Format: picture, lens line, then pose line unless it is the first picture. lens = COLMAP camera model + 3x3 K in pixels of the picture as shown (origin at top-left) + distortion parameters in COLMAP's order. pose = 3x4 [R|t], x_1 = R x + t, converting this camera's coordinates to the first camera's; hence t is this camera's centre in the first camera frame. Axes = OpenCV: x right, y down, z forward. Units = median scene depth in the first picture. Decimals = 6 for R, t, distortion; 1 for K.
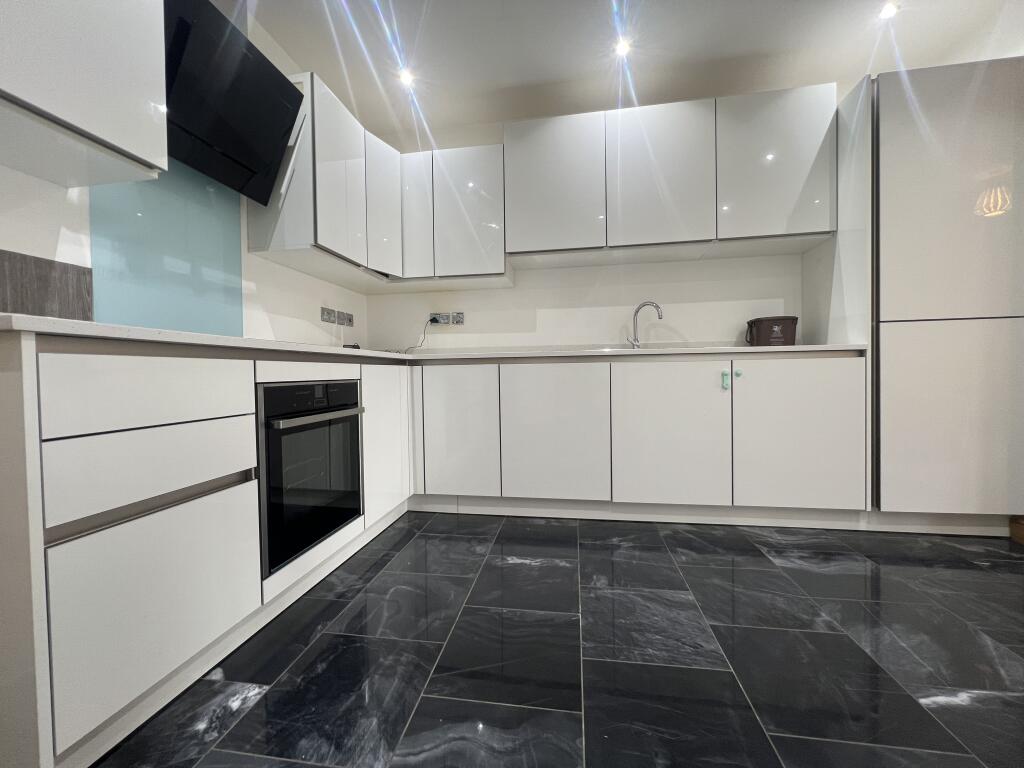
lens RADIAL K [[410.4, 0, 509.2], [0, 410.4, 382.8], [0, 0, 1]] dist [-0.000607, 0.000248]
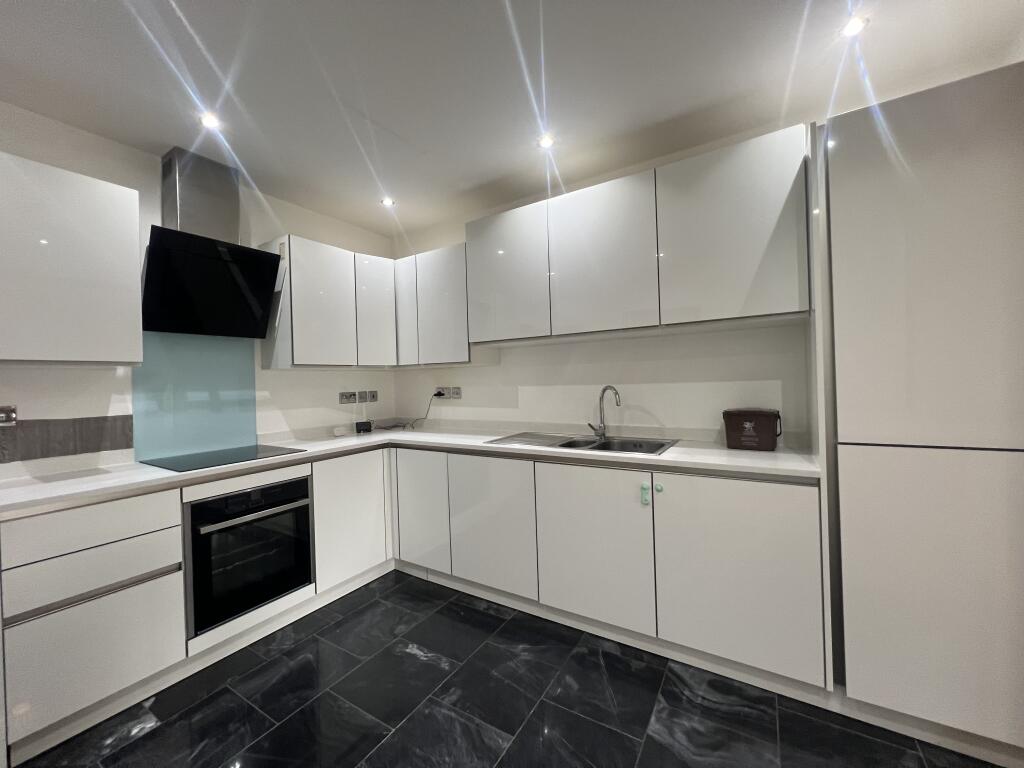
lens RADIAL K [[408.2, 0, 509.4], [0, 408.2, 382.9], [0, 0, 1]] dist [-0.001796, 0.000270]
pose [[0.921727, -0.008251, -0.387752, 0.630433], [0.004582, 0.999936, -0.010387, -0.252549], [0.387813, 0.007797, 0.921705, 0.072149]]
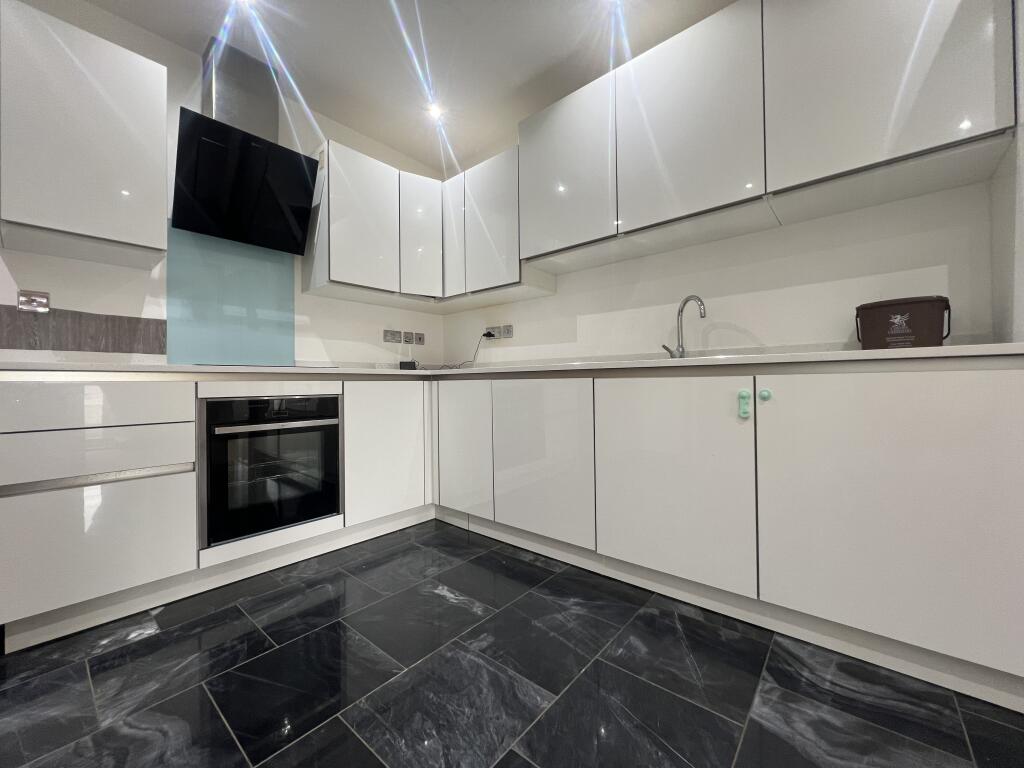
lens RADIAL K [[408.2, 0, 509.4], [0, 408.2, 382.9], [0, 0, 1]] dist [-0.001796, 0.000270]
pose [[0.852515, 0.006263, -0.522665, 0.575080], [-0.016171, 0.999766, -0.014397, -0.028709], [0.522452, 0.020725, 0.852417, 0.252814]]
